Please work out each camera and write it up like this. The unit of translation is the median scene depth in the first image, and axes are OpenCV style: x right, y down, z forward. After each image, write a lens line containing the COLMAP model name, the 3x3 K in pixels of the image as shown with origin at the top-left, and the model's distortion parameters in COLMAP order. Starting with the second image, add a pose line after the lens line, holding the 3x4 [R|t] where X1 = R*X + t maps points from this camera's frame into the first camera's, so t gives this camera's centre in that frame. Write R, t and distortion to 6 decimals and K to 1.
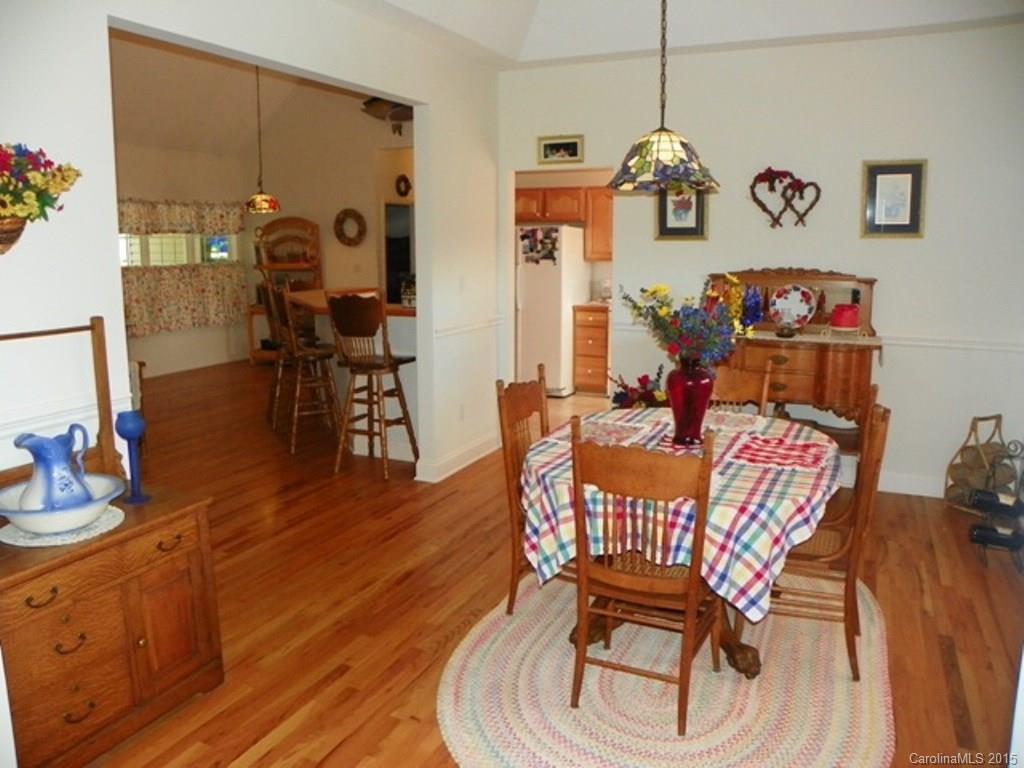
lens RADIAL K [[797.0, 0, 512.0], [0, 797.0, 384.0], [0, 0, 1]] dist [-0.161895, 0.119969]
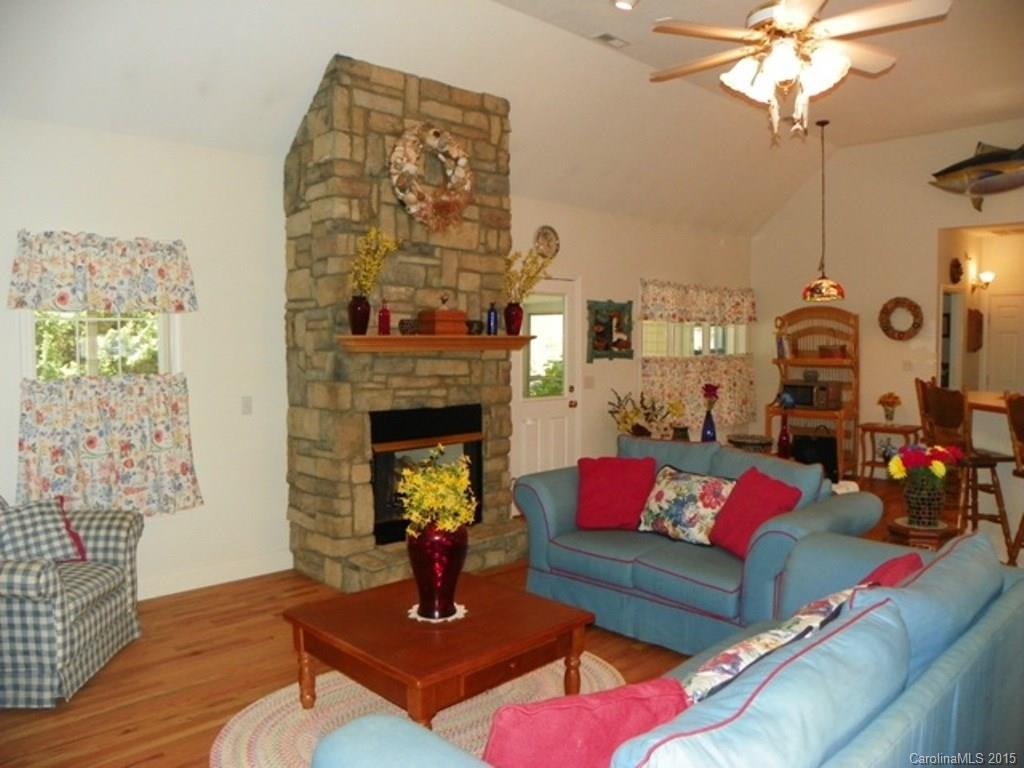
lens RADIAL K [[797.0, 0, 512.0], [0, 797.0, 384.0], [0, 0, 1]] dist [-0.161895, 0.119969]
pose [[0.940305, 0.019890, -0.339751, -0.341135], [-0.059448, 0.992542, -0.106424, -0.012973], [0.335101, 0.120268, 0.934475, 0.080710]]
